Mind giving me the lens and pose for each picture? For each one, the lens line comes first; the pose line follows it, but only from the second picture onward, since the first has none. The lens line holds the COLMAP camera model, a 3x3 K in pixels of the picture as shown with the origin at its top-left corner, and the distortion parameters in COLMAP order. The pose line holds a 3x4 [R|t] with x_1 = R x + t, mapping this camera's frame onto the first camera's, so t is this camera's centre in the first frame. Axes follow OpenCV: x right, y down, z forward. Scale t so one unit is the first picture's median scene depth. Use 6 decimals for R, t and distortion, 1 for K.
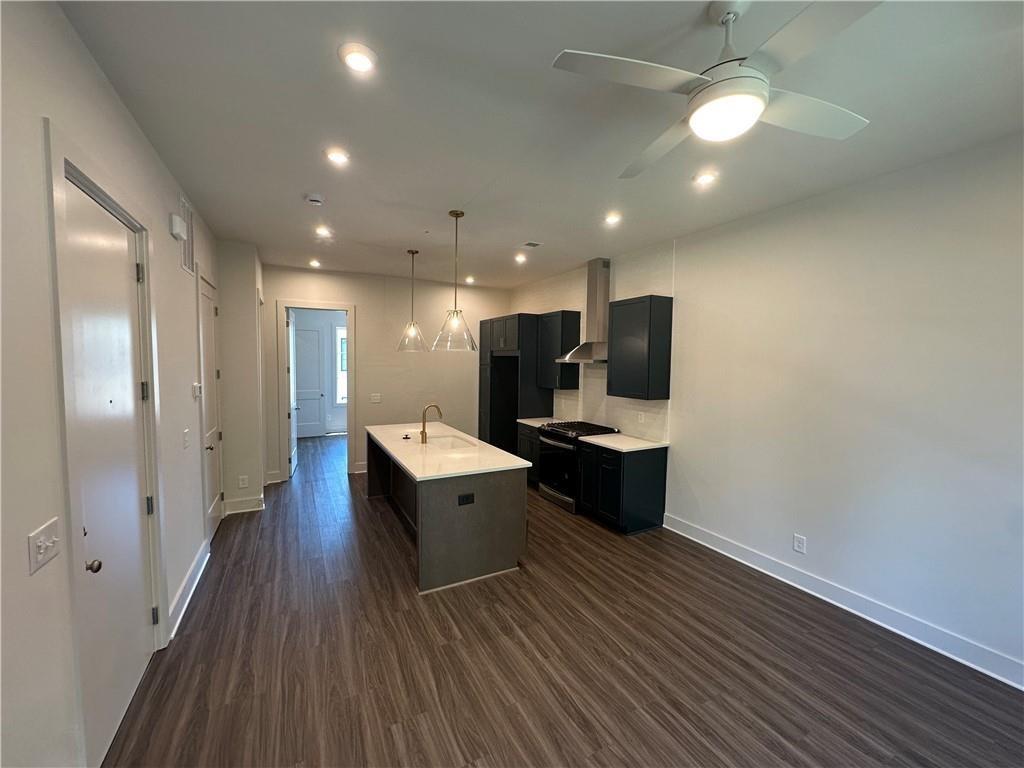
lens RADIAL K [[410.1, 0, 514.6], [0, 410.1, 386.6], [0, 0, 1]] dist [-0.000788, -0.000124]
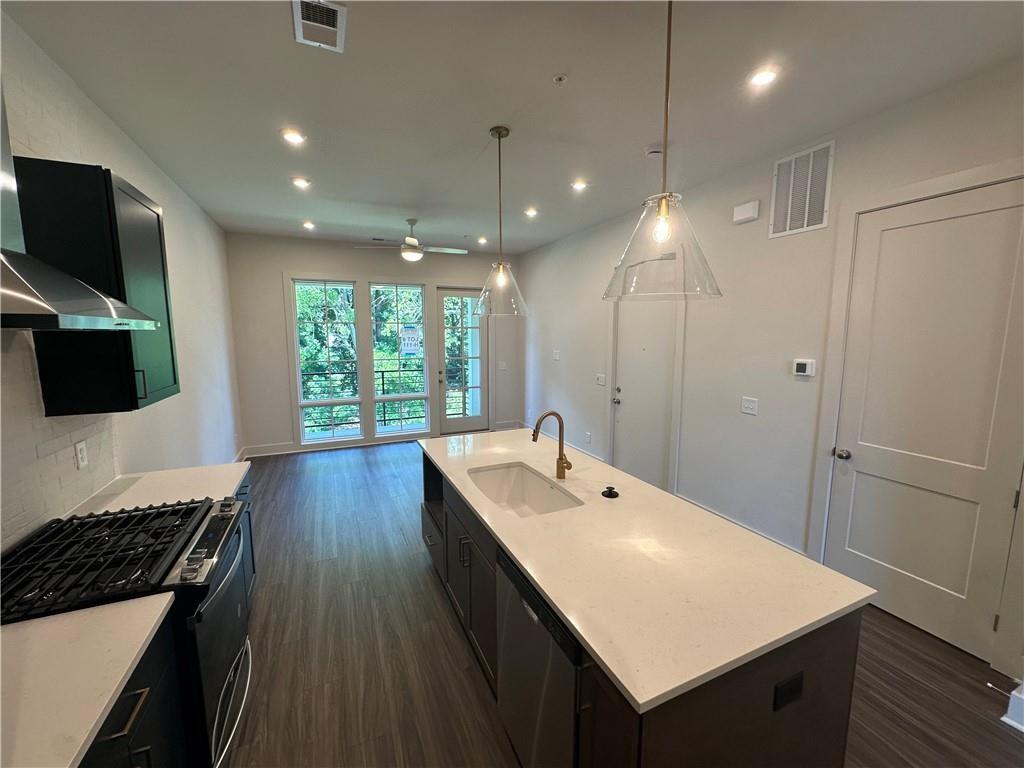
lens RADIAL K [[410.6, 0, 516.8], [0, 410.6, 386.8], [0, 0, 1]] dist [-0.023127, -0.000083]
pose [[-0.997740, -0.021217, 0.063749, -0.250610], [-0.008321, 0.980545, 0.196118, -0.118124], [-0.066670, 0.195145, -0.978506, 1.952993]]
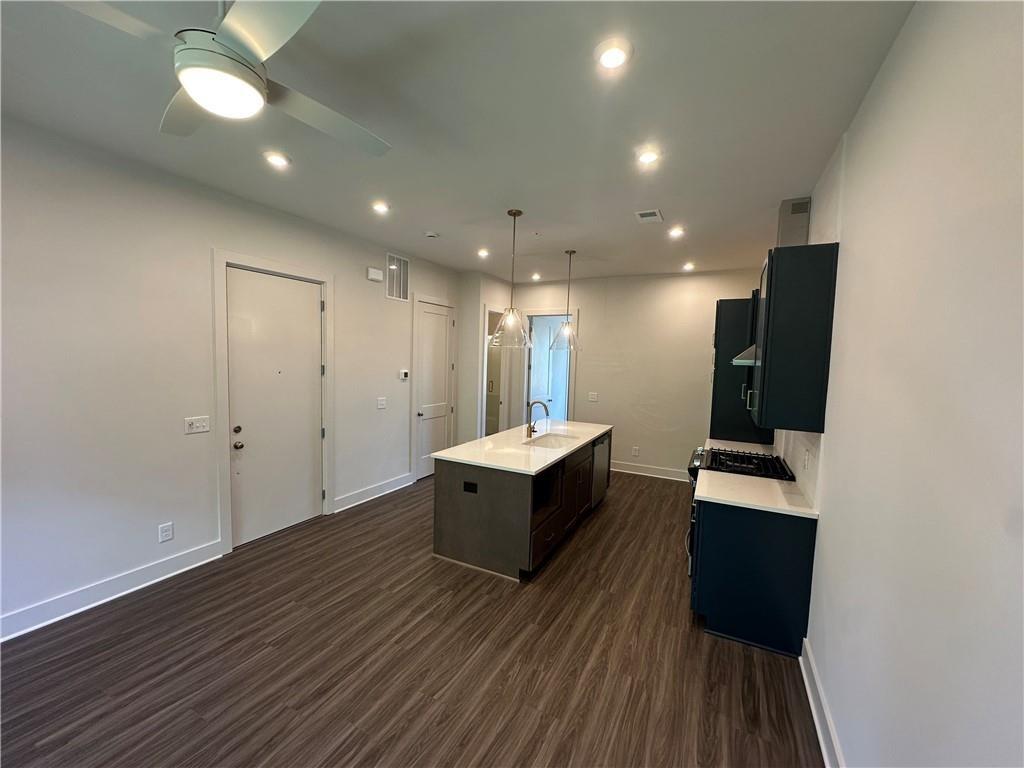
lens RADIAL K [[412.3, 0, 509.4], [0, 412.3, 384.0], [0, 0, 1]] dist [0.001127, -0.000055]
pose [[0.560021, 0.056496, -0.826550, 0.780539], [-0.072624, 0.997179, 0.018953, -0.015591], [0.825289, 0.049413, 0.562545, 0.464413]]
